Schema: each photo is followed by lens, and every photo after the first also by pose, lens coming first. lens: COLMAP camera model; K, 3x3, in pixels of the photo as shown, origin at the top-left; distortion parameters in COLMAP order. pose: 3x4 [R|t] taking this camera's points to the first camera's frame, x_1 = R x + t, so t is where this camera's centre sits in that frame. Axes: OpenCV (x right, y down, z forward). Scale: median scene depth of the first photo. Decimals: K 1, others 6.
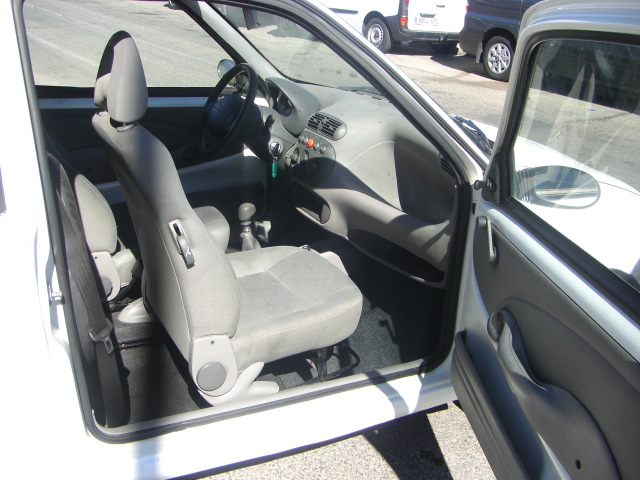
lens RADIAL K [[718.0, 0, 320.0], [0, 718.0, 240.0], [0, 0, 1]] dist [-0.197248, 0.215646]
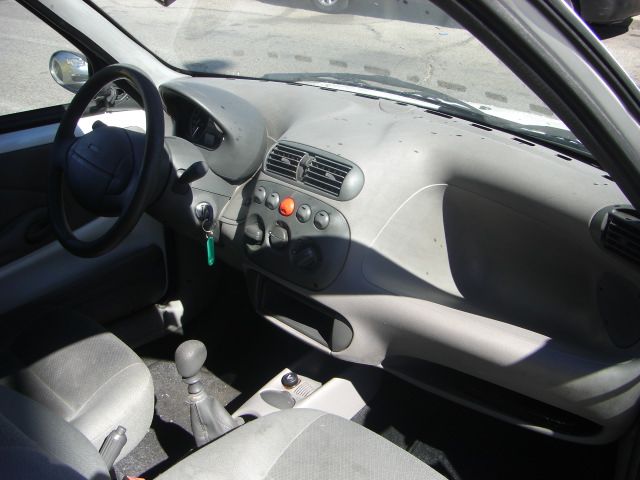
lens RADIAL K [[718.0, 0, 320.0], [0, 718.0, 240.0], [0, 0, 1]] dist [-0.197248, 0.215646]
pose [[0.955140, -0.178515, 0.236304, -0.118929], [0.157990, 0.982025, 0.103273, -0.161625], [-0.250492, -0.061307, 0.966176, 0.483001]]
